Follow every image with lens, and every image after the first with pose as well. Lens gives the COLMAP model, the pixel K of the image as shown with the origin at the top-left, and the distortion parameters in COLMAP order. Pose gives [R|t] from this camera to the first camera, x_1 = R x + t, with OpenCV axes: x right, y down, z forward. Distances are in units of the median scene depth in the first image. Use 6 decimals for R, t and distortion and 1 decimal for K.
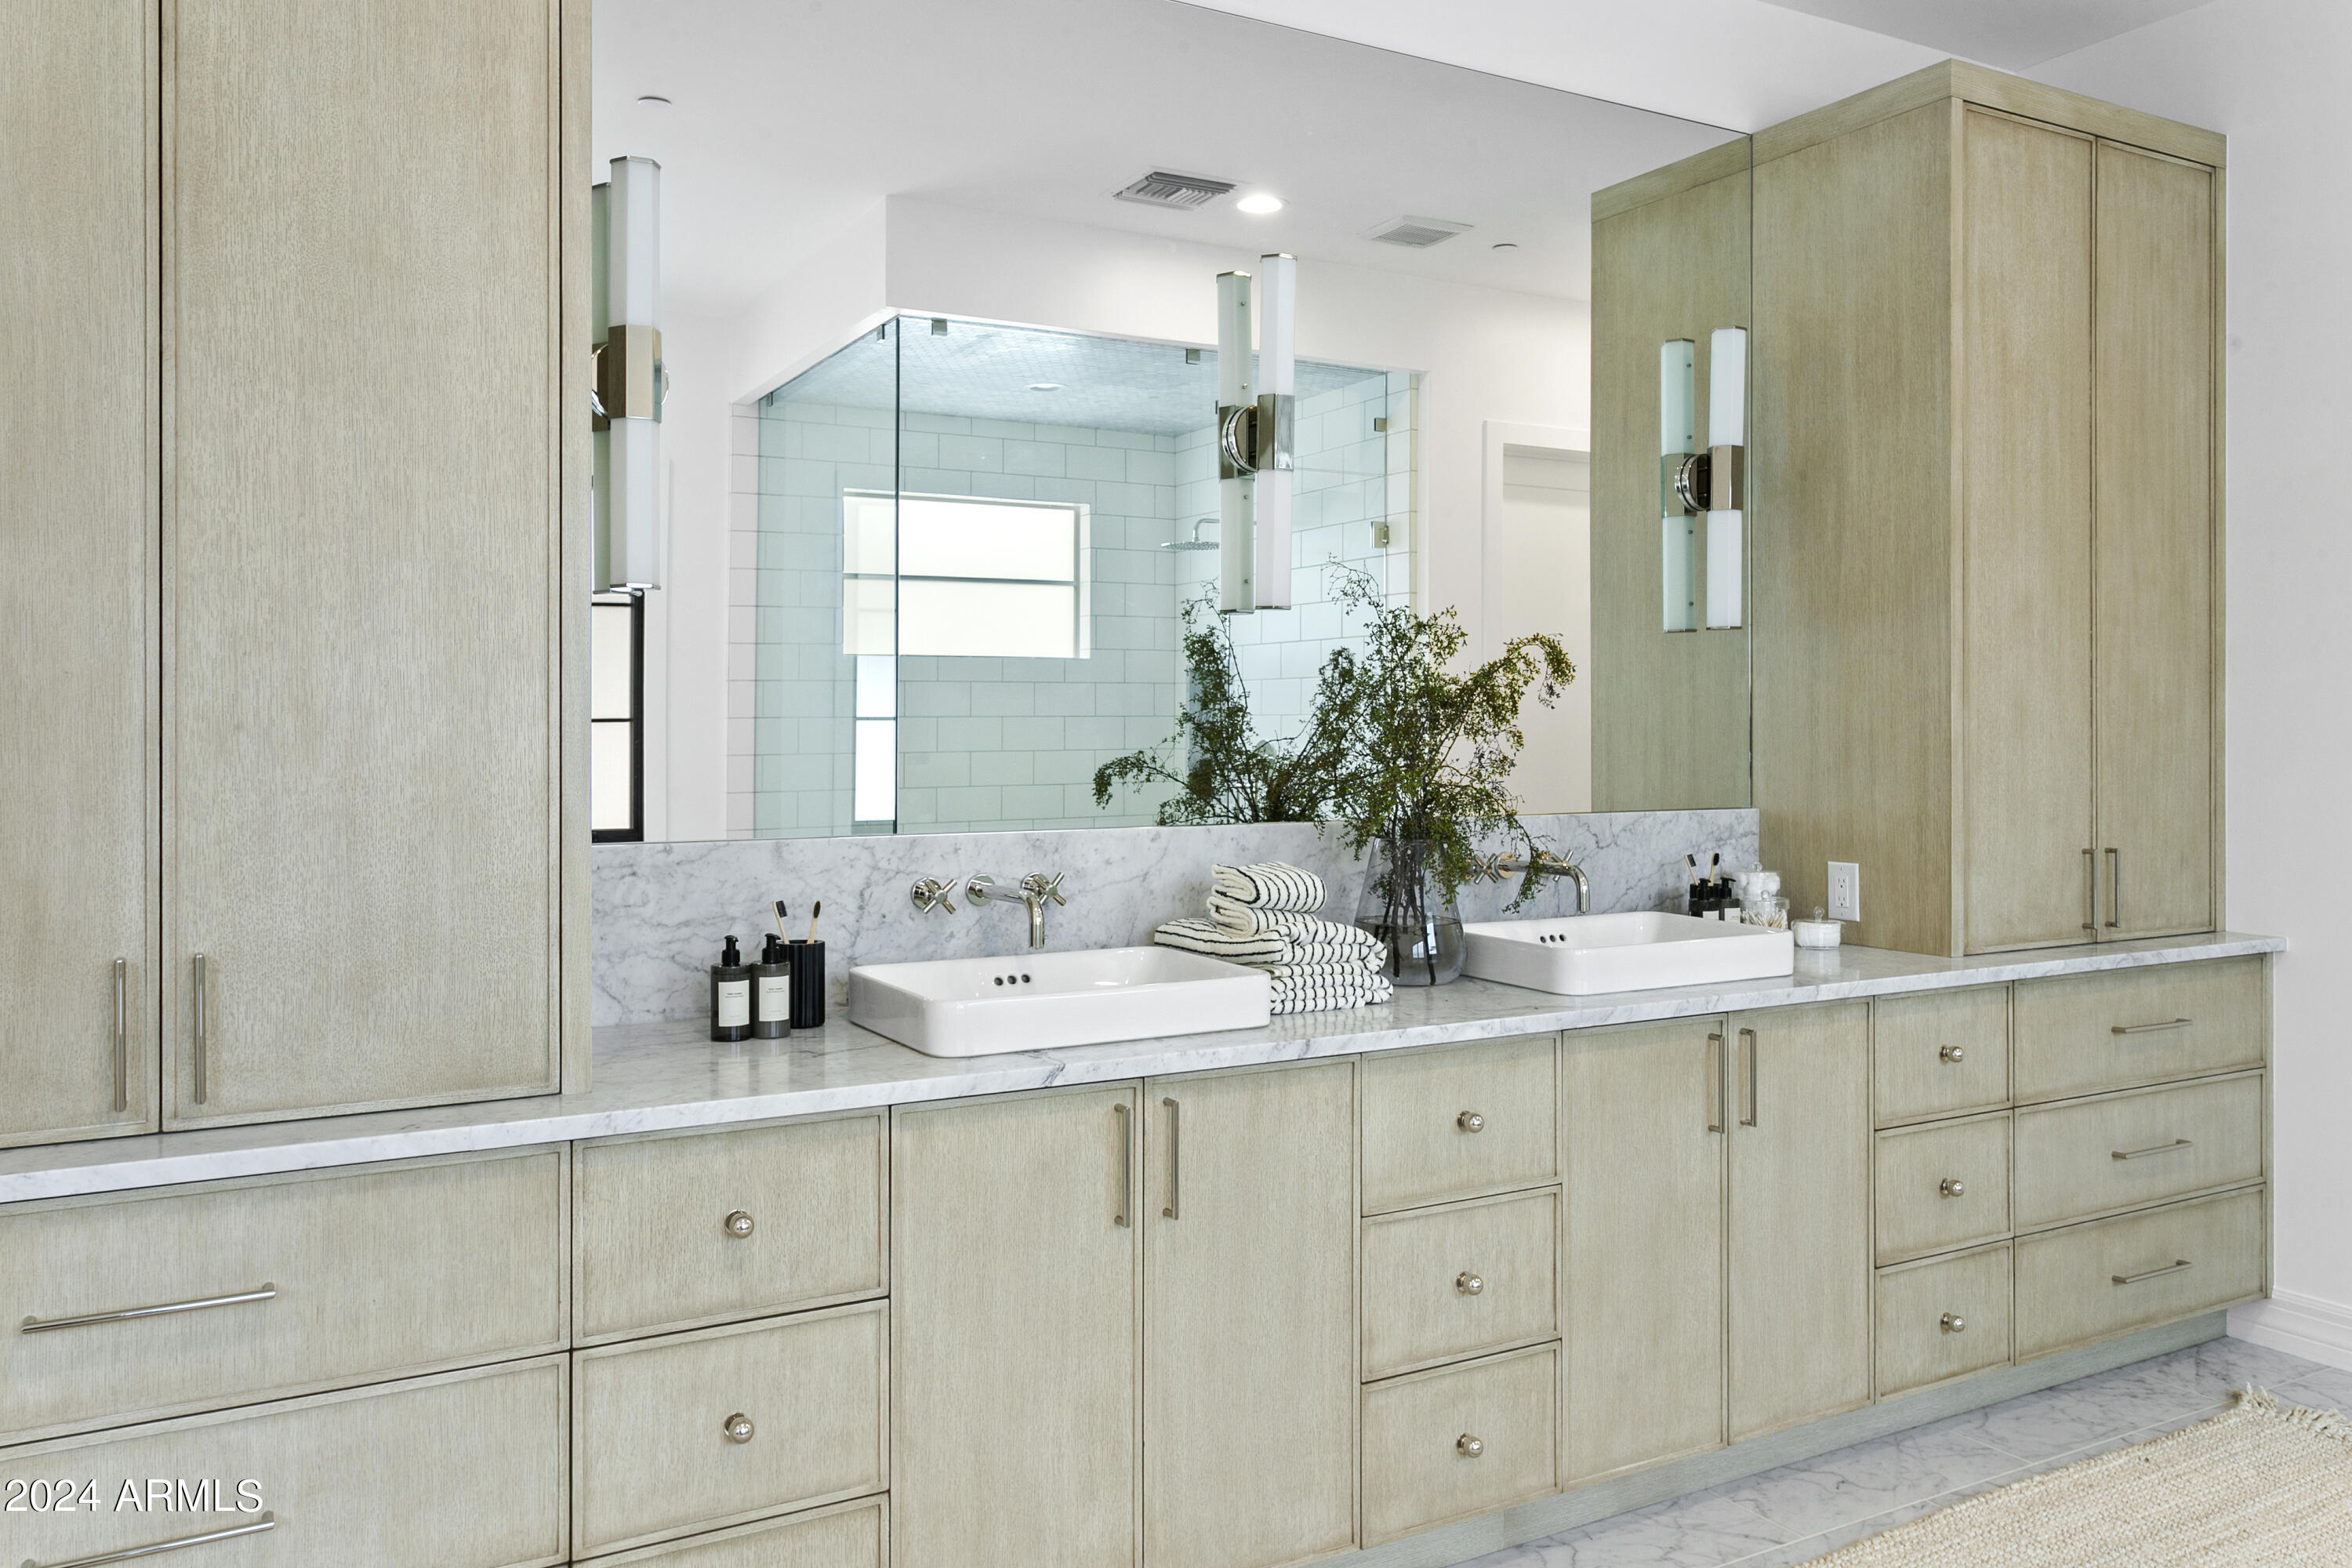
lens RADIAL K [[1762.1, 0, 1183.2], [0, 1762.1, 714.7], [0, 0, 1]] dist [-0.001231, 0.003584]
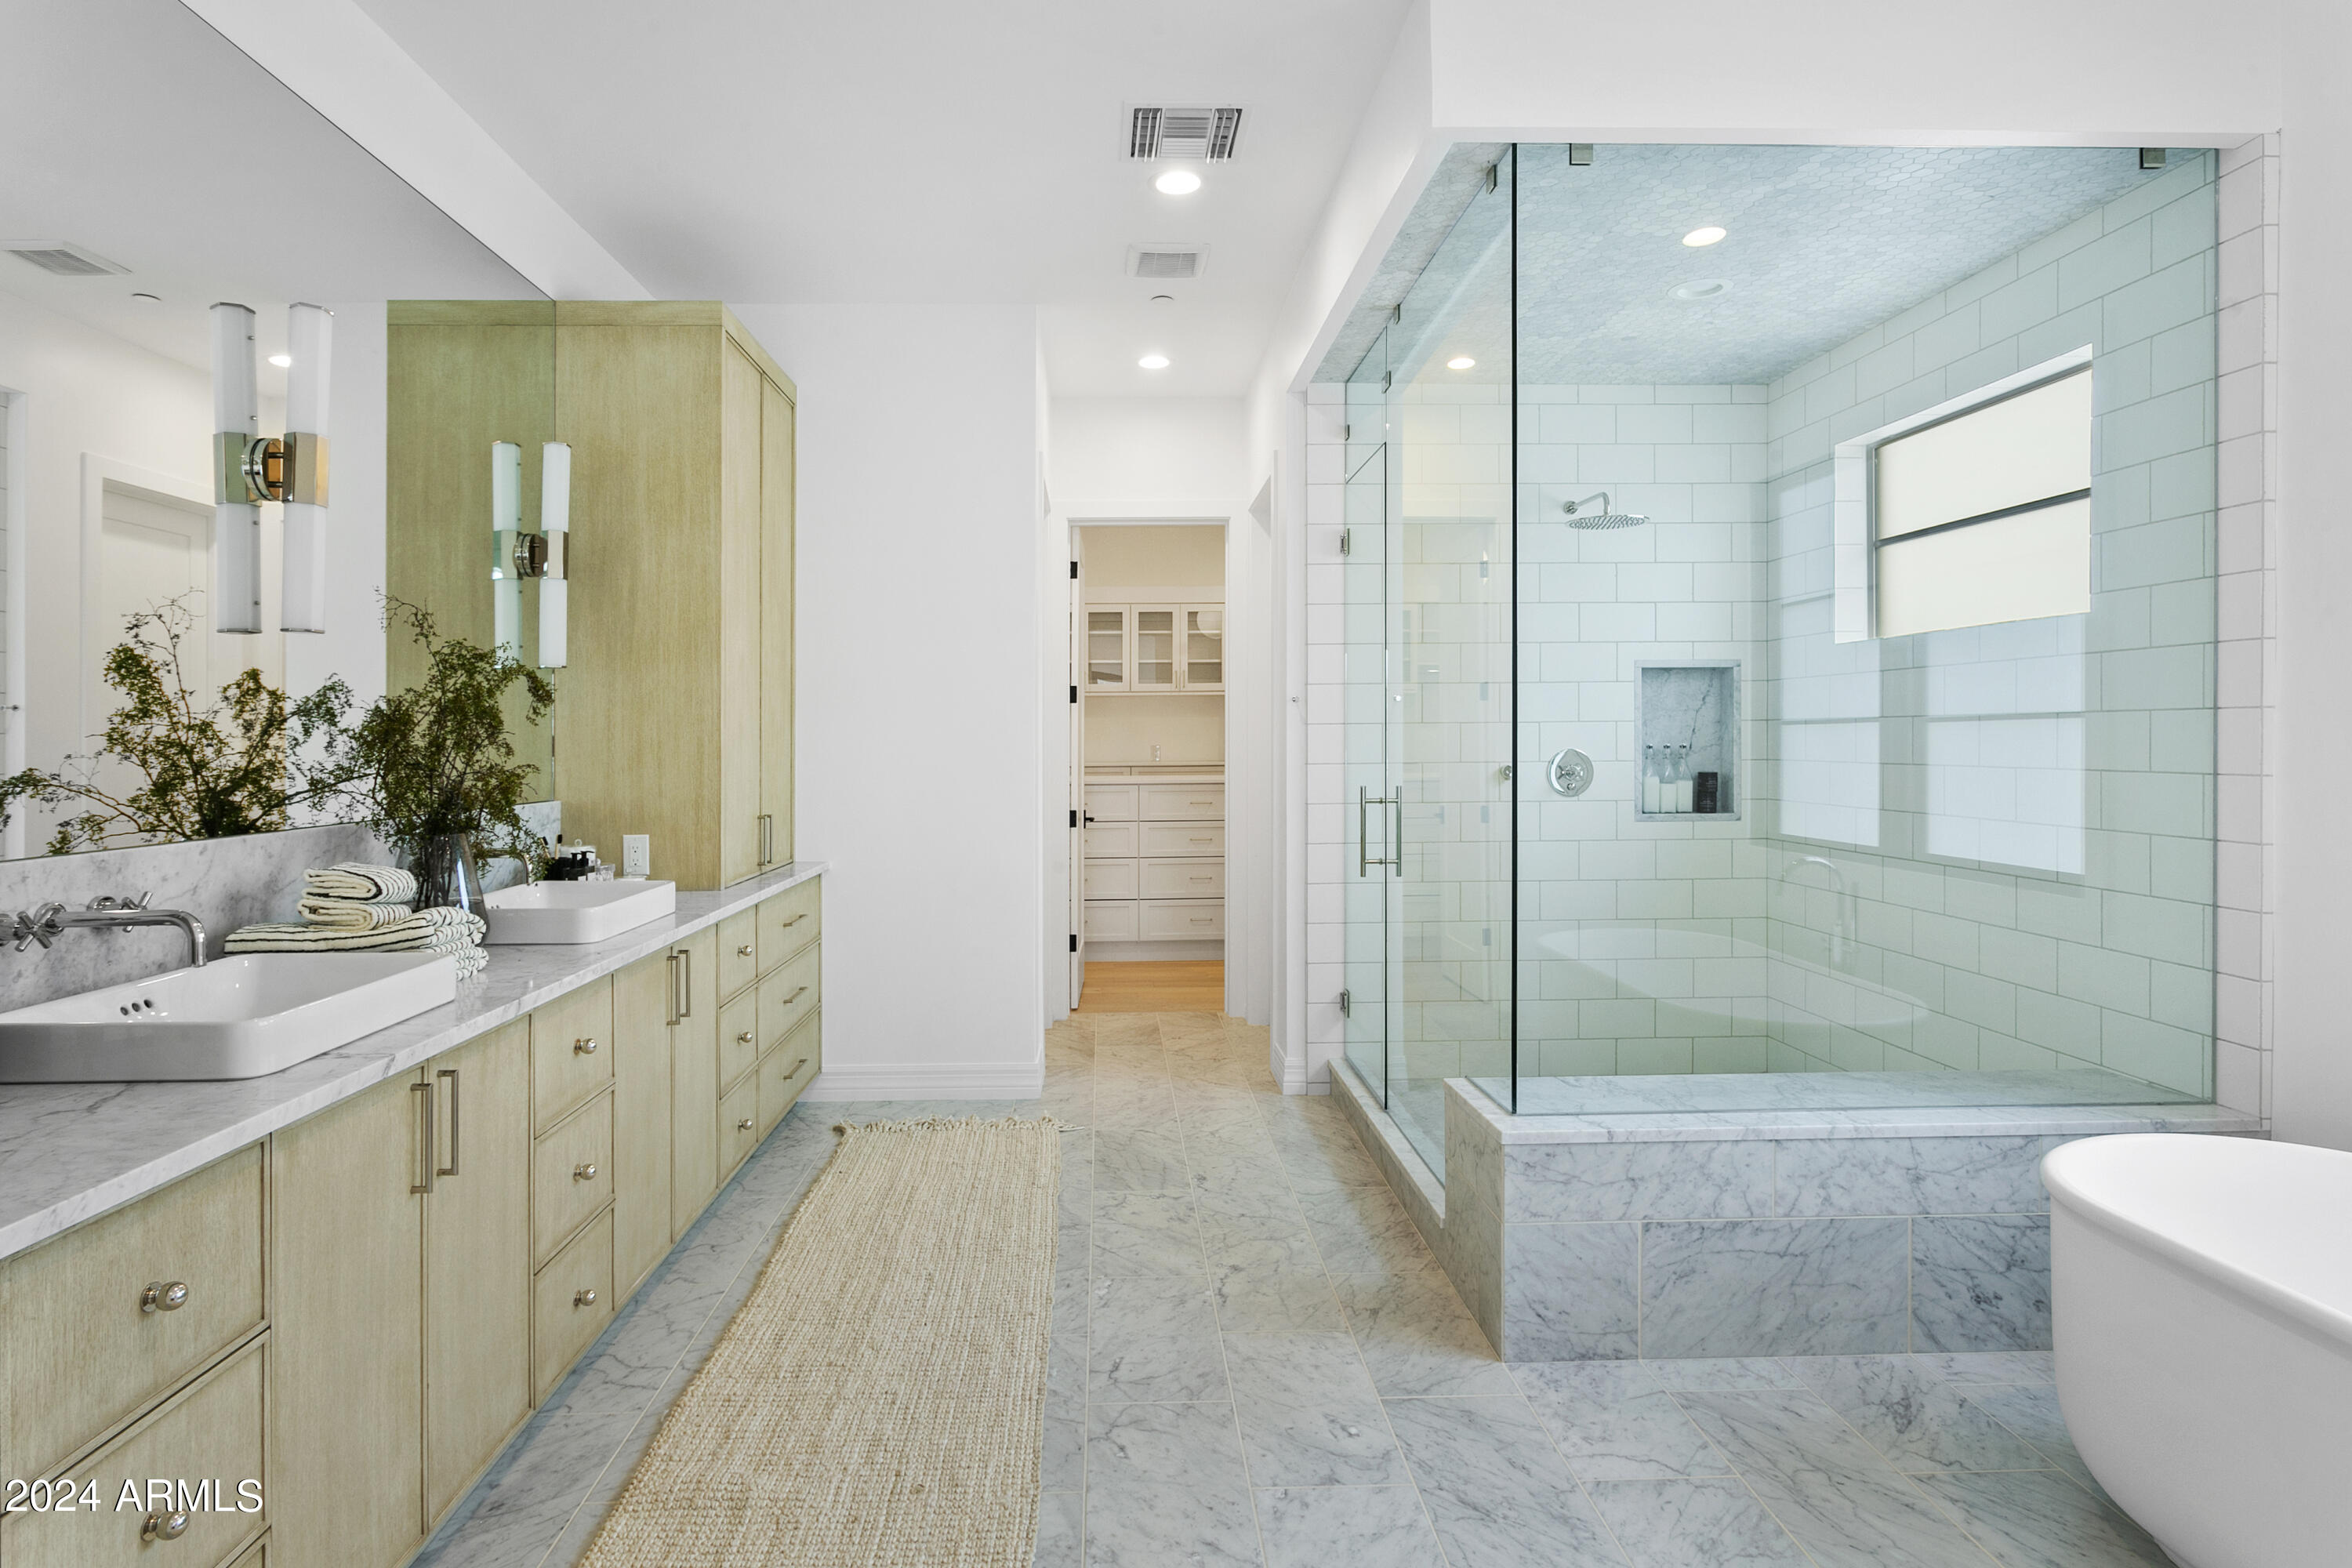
lens RADIAL K [[1273.3, 0, 1148.3], [0, 1273.3, 744.3], [0, 0, 1]] dist [-0.013234, 0.002150]
pose [[0.456976, -0.007136, 0.889450, -0.366636], [0.002072, 0.999974, 0.006959, 0.004345], [-0.889477, -0.001337, 0.456979, 0.165946]]
